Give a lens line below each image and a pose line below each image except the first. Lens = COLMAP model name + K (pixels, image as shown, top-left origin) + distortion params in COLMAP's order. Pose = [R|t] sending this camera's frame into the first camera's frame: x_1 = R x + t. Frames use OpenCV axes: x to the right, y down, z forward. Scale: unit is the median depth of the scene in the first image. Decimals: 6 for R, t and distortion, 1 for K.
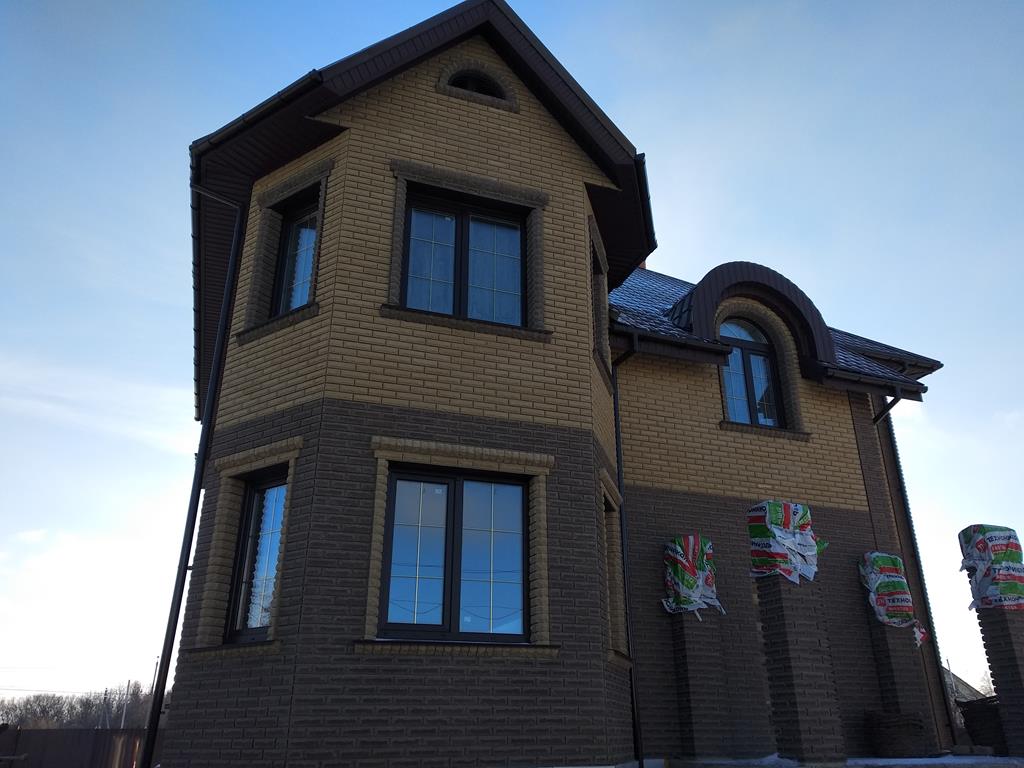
lens RADIAL K [[803.3, 0, 529.9], [0, 803.3, 366.6], [0, 0, 1]] dist [0.058644, -0.084703]
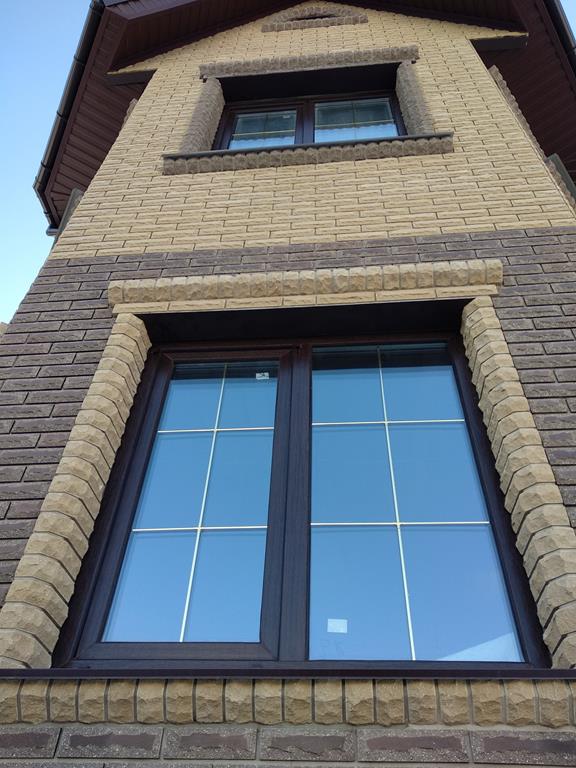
lens RADIAL K [[595.7, 0, 288.0], [0, 595.7, 384.0], [0, 0, 1]] dist [0.055522, -0.063871]
pose [[0.898542, -0.283984, -0.334628, 0.018130], [0.142203, 0.909694, -0.390174, 0.317089], [0.415212, 0.303002, 0.857781, 0.746297]]
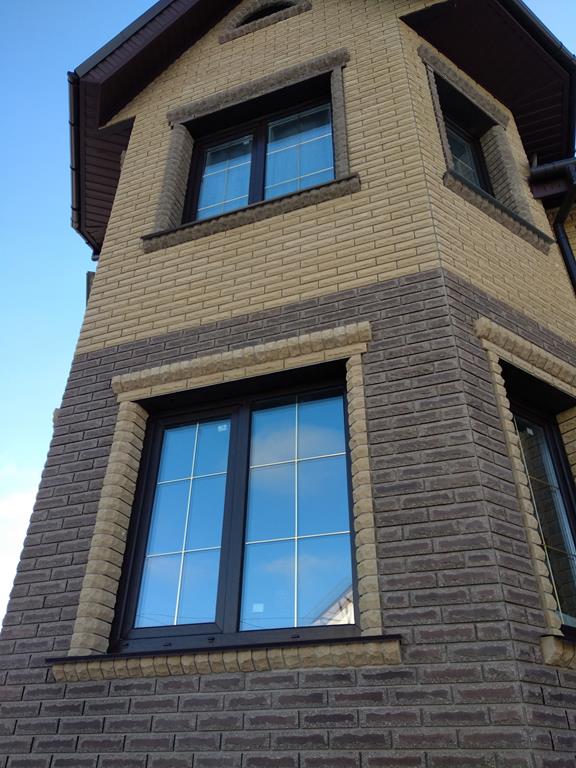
lens RADIAL K [[595.7, 0, 288.0], [0, 595.7, 384.0], [0, 0, 1]] dist [0.055522, -0.063871]
pose [[0.756327, -0.354724, -0.549673, 0.235198], [0.256469, 0.933745, -0.249690, 0.276518], [0.601825, 0.047873, 0.797192, 0.663684]]
